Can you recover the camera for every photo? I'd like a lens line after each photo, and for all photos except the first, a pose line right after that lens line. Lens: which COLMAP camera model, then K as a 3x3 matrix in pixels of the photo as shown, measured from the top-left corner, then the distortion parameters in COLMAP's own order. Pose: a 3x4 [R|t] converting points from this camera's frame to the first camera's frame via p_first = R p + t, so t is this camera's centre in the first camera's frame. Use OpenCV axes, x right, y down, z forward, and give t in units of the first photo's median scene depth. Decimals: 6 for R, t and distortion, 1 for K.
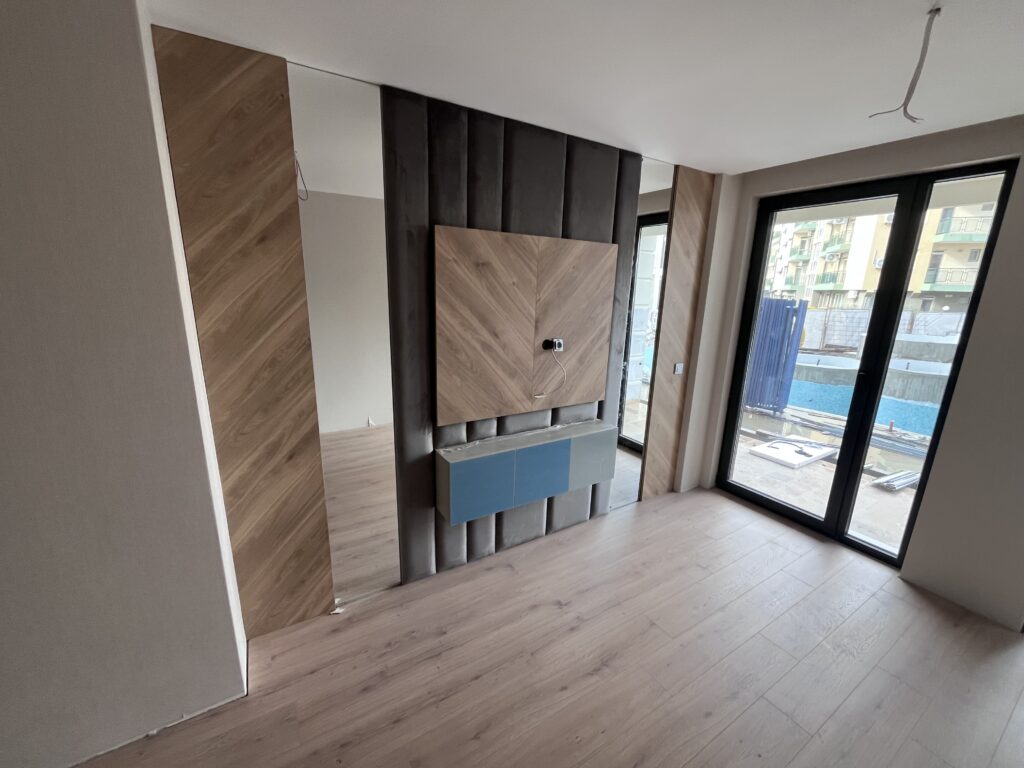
lens RADIAL K [[414.6, 0, 509.8], [0, 414.6, 386.4], [0, 0, 1]] dist [-0.001077, -0.000003]
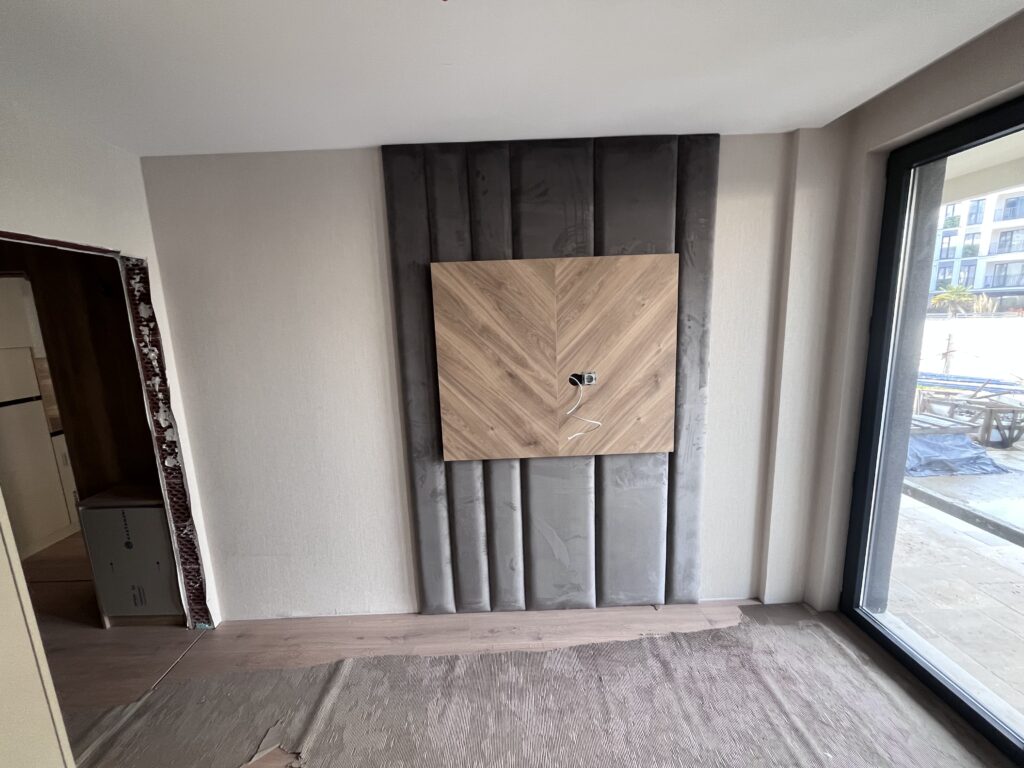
lens RADIAL K [[397.9, 0, 512.0], [0, 397.9, 384.0], [0, 0, 1]] dist [-0.007526, 0.000083]
pose [[0.857322, 0.027595, -0.514040, 0.392213], [-0.060444, 0.997051, -0.047285, -0.045707], [0.511219, 0.071609, 0.856462, 0.226176]]
